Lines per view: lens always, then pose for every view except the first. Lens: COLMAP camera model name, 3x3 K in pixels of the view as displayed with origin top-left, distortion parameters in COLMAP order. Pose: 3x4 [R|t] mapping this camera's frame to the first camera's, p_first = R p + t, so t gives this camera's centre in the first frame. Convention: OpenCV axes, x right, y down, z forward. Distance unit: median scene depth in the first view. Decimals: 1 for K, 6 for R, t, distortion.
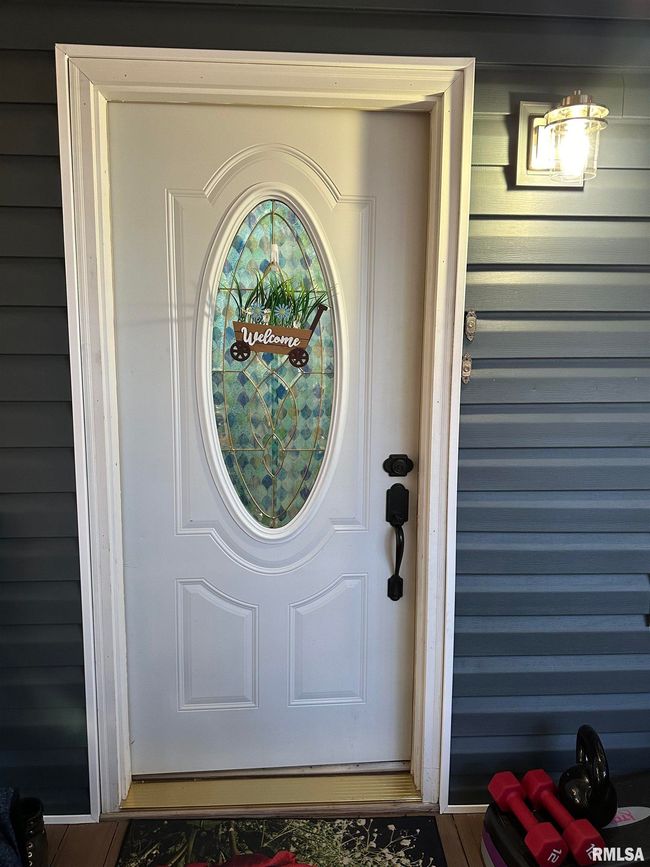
lens RADIAL K [[599.8, 0, 330.9], [0, 599.8, 432.8], [0, 0, 1]] dist [0.172730, -0.369818]
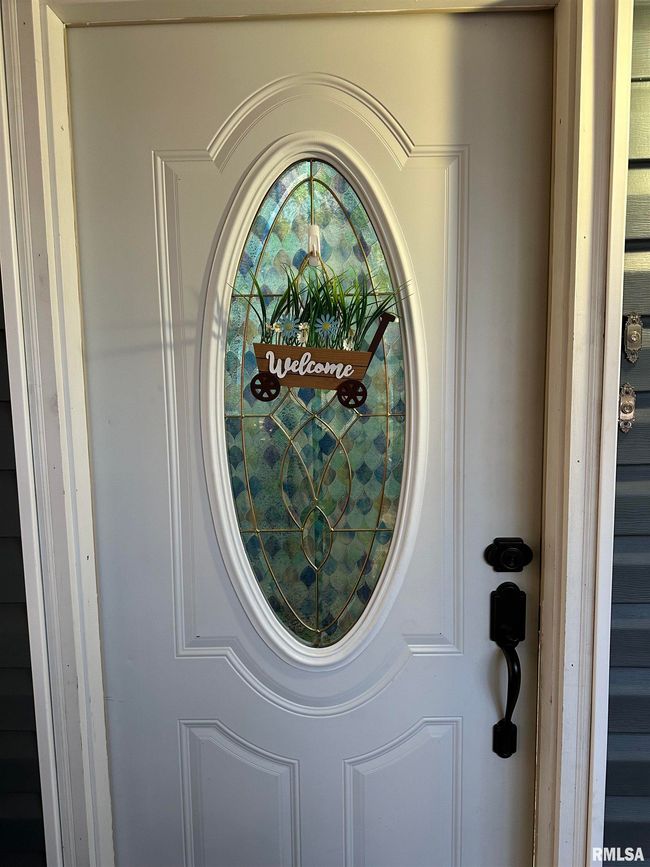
lens RADIAL K [[617.9, 0, 315.4], [0, 617.9, 433.1], [0, 0, 1]] dist [0.102797, -0.139410]
pose [[0.993415, -0.013857, -0.113735, -0.016744], [0.012564, 0.999848, -0.012082, -0.073915], [0.113885, 0.010574, 0.993438, 0.318951]]
